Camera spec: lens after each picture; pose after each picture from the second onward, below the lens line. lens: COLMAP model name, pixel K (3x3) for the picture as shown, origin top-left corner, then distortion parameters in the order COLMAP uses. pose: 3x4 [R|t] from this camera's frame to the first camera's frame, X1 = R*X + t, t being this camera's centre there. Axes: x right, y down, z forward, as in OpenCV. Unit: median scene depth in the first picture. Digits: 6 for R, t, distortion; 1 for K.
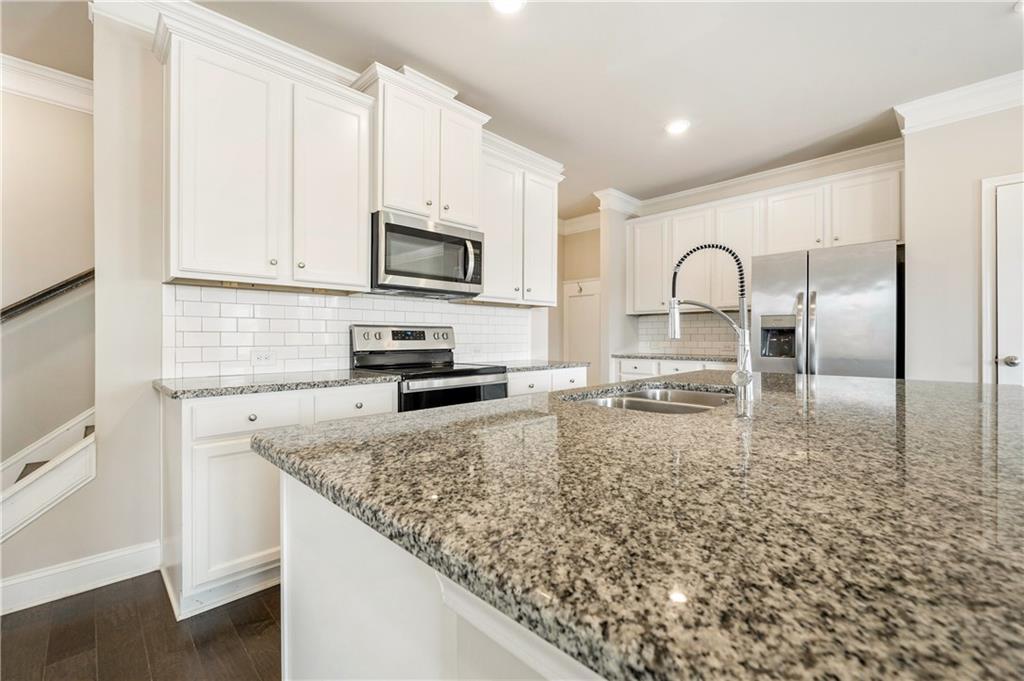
lens RADIAL K [[431.9, 0, 513.3], [0, 431.9, 338.8], [0, 0, 1]] dist [-0.000561, 0.000015]
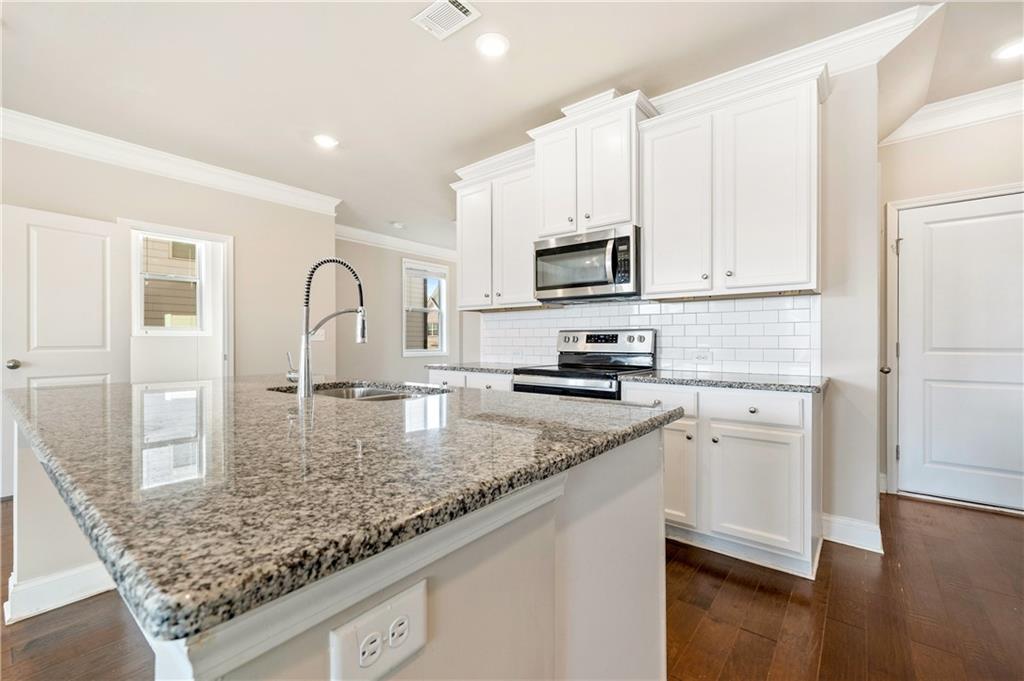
lens RADIAL K [[431.9, 0, 513.6], [0, 431.9, 338.8], [0, 0, 1]] dist [-0.000561, 0.000015]
pose [[0.115648, -0.000447, -0.993290, 0.825394], [-0.003120, 0.999995, -0.000813, -0.006294], [0.993285, 0.003193, 0.115646, 0.674519]]
